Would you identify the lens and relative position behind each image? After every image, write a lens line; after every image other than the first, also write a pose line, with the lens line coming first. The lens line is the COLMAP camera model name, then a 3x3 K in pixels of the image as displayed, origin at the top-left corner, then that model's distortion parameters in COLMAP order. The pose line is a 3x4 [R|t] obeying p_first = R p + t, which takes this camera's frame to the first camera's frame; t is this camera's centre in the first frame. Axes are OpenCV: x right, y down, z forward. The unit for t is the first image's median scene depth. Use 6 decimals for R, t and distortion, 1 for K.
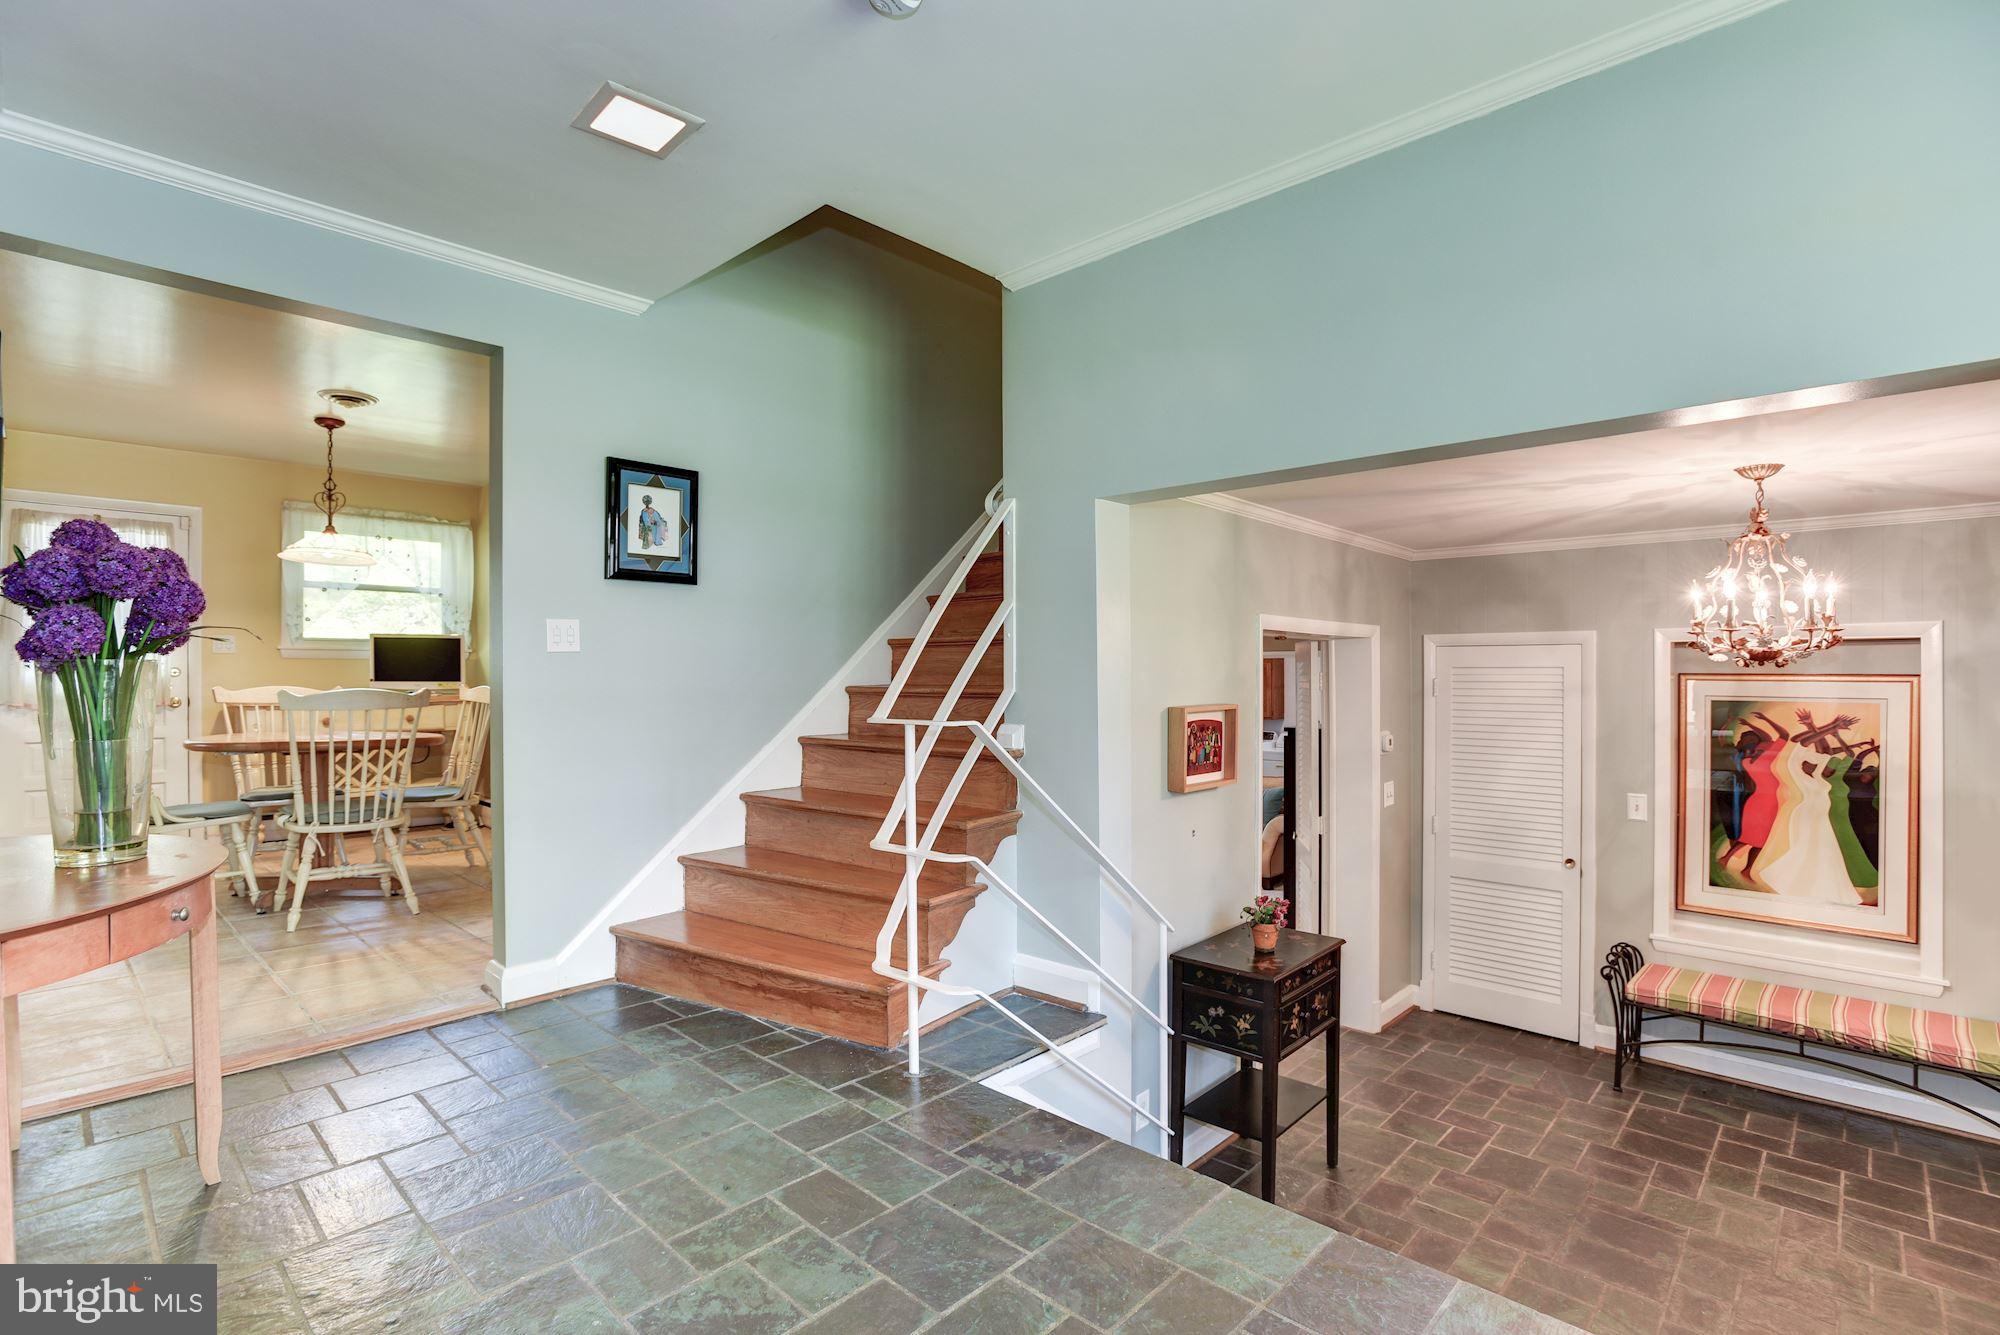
lens RADIAL K [[955.2, 0, 998.5], [0, 955.2, 670.1], [0, 0, 1]] dist [-0.040908, 0.012961]
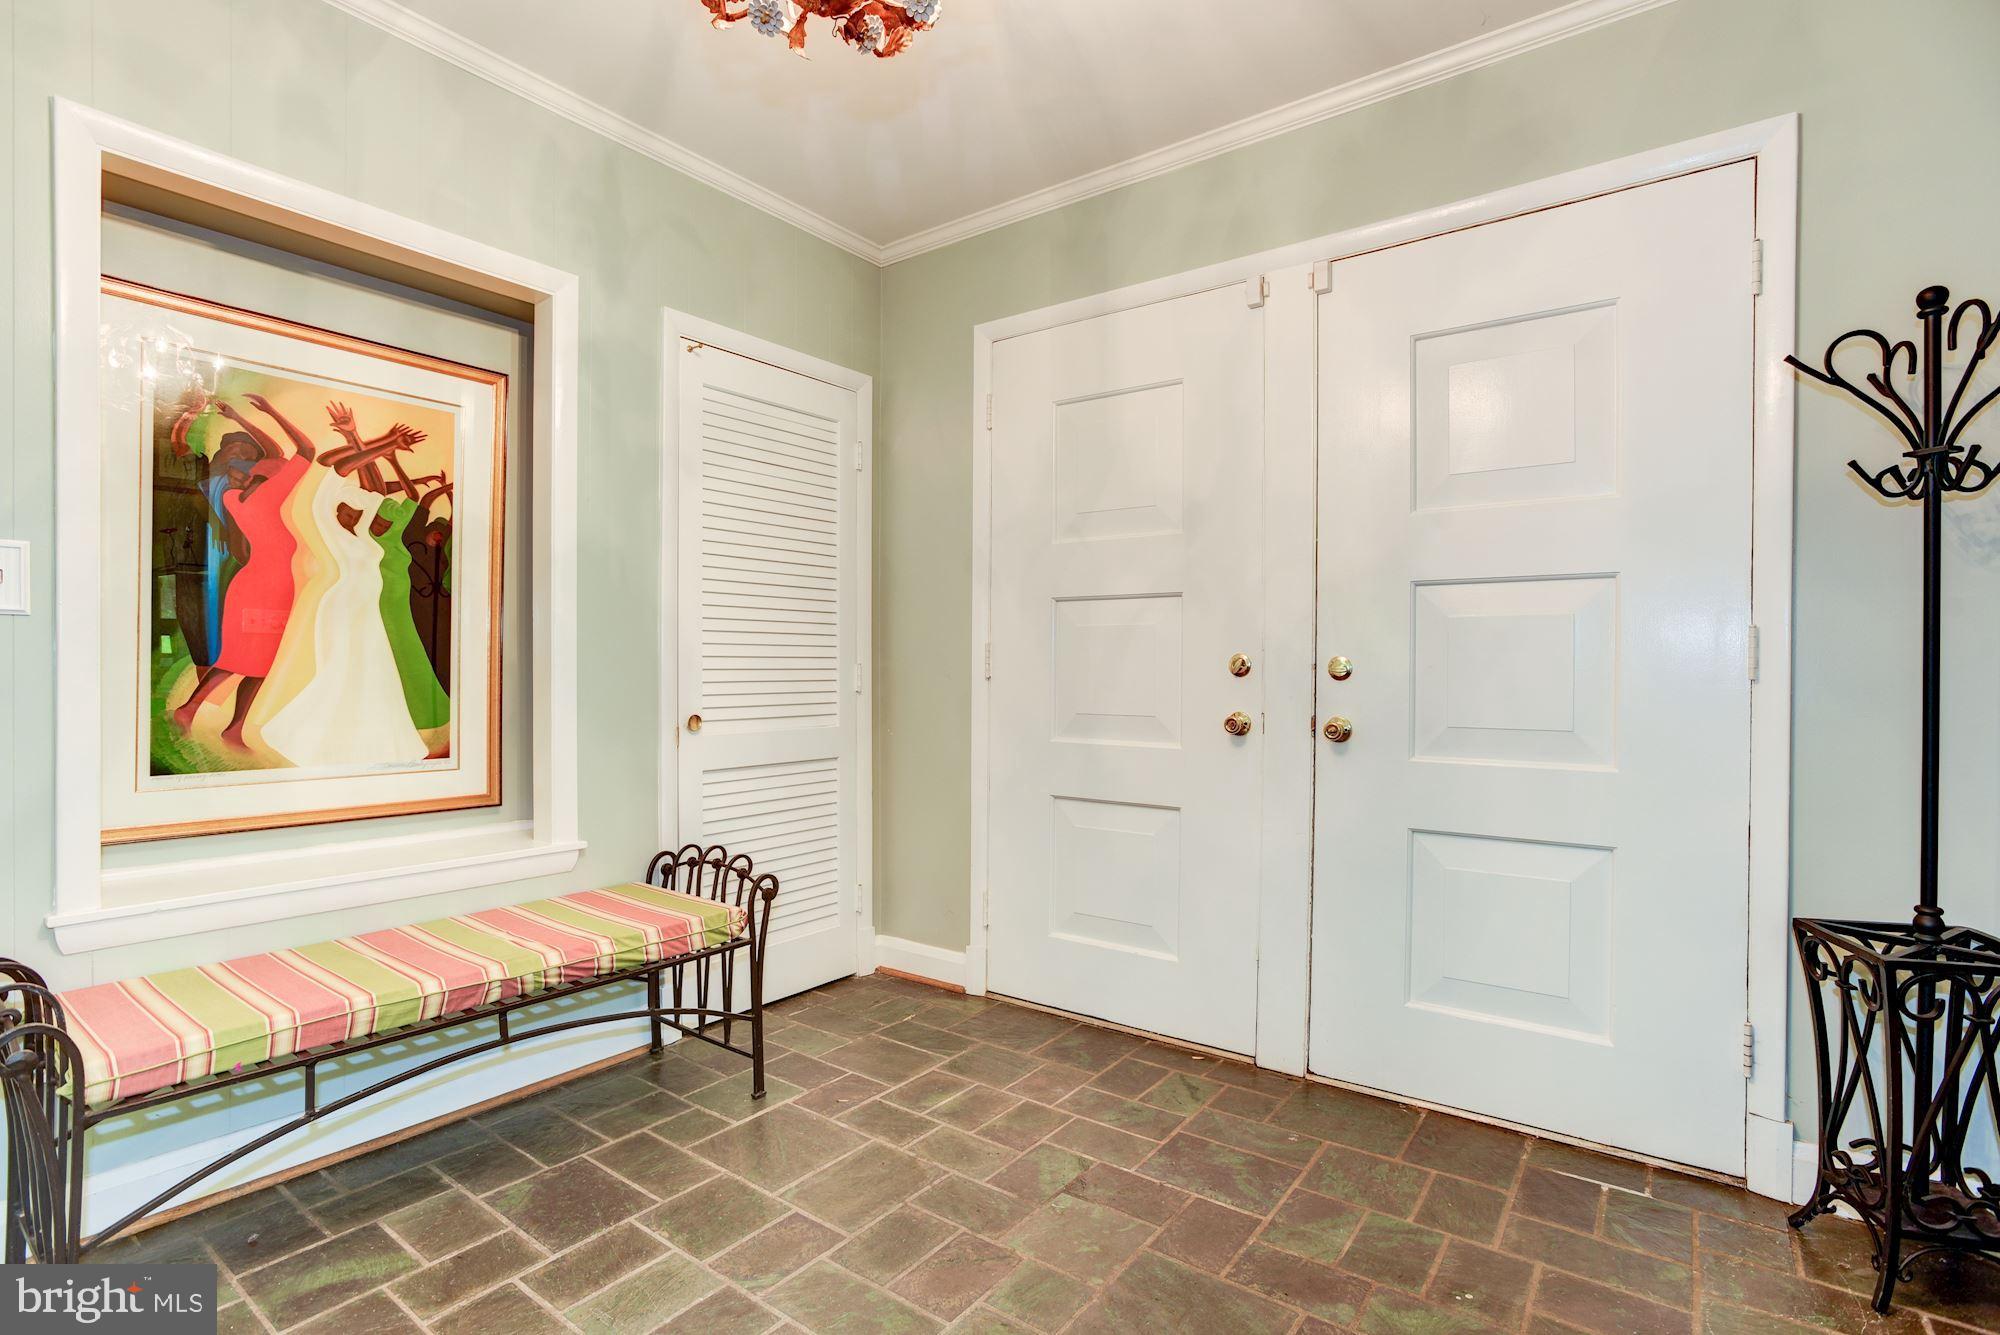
lens RADIAL K [[955.2, 0, 1001.7], [0, 955.2, 668.9], [0, 0, 1]] dist [-0.040908, 0.012961]
pose [[-0.103574, -0.004777, 0.994610, 0.305938], [-0.002547, 0.999986, 0.004538, 0.190310], [-0.994618, -0.002064, -0.103585, 0.696278]]
